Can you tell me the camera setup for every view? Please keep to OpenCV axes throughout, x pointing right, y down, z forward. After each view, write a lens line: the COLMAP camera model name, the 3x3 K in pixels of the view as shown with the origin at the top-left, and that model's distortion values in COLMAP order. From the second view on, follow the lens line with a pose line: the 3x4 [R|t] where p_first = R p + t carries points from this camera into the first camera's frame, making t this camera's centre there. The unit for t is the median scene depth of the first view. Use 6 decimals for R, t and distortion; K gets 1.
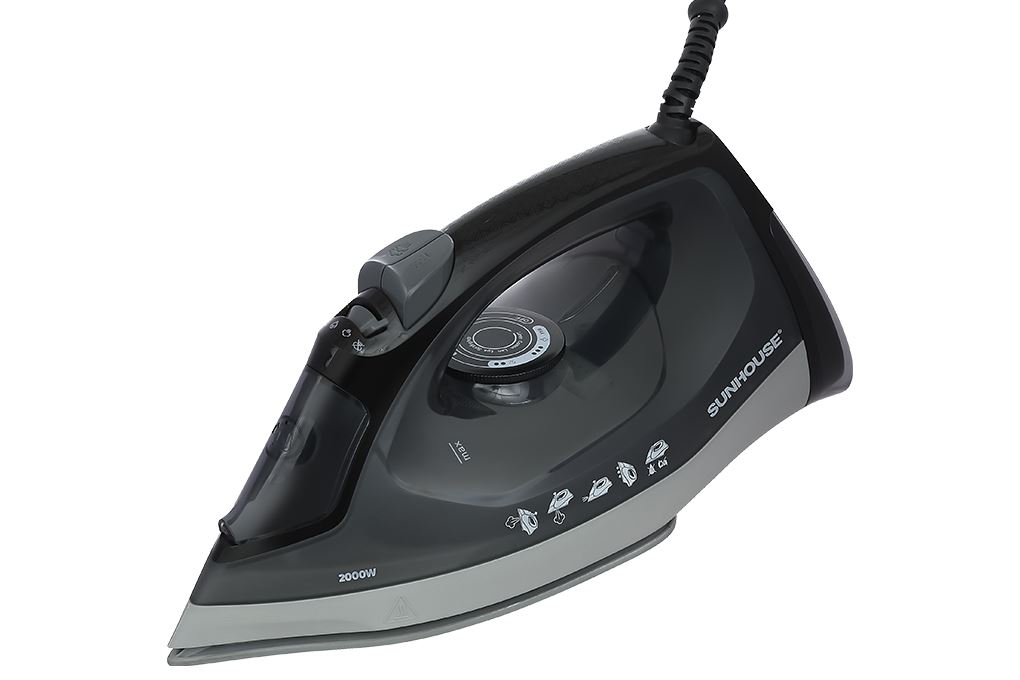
lens RADIAL K [[2159.8, 0, 510.0], [0, 2159.8, 340.0], [0, 0, 1]] dist [-0.007839, -0.116802]
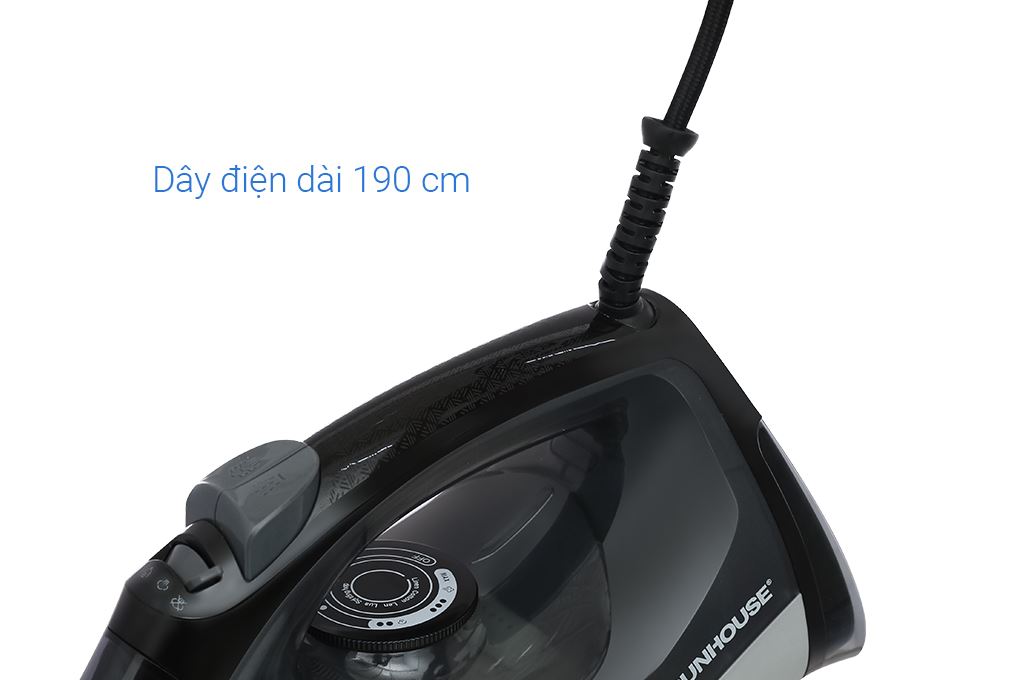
lens RADIAL K [[2029.7, 0, 510.0], [0, 2029.7, 340.0], [0, 0, 1]] dist [-0.025653, 0.155183]
pose [[0.999806, 0.018343, 0.007187, 0.030276], [-0.017730, 0.996826, -0.077610, -0.031604], [-0.008587, 0.077468, 0.996958, 0.307399]]
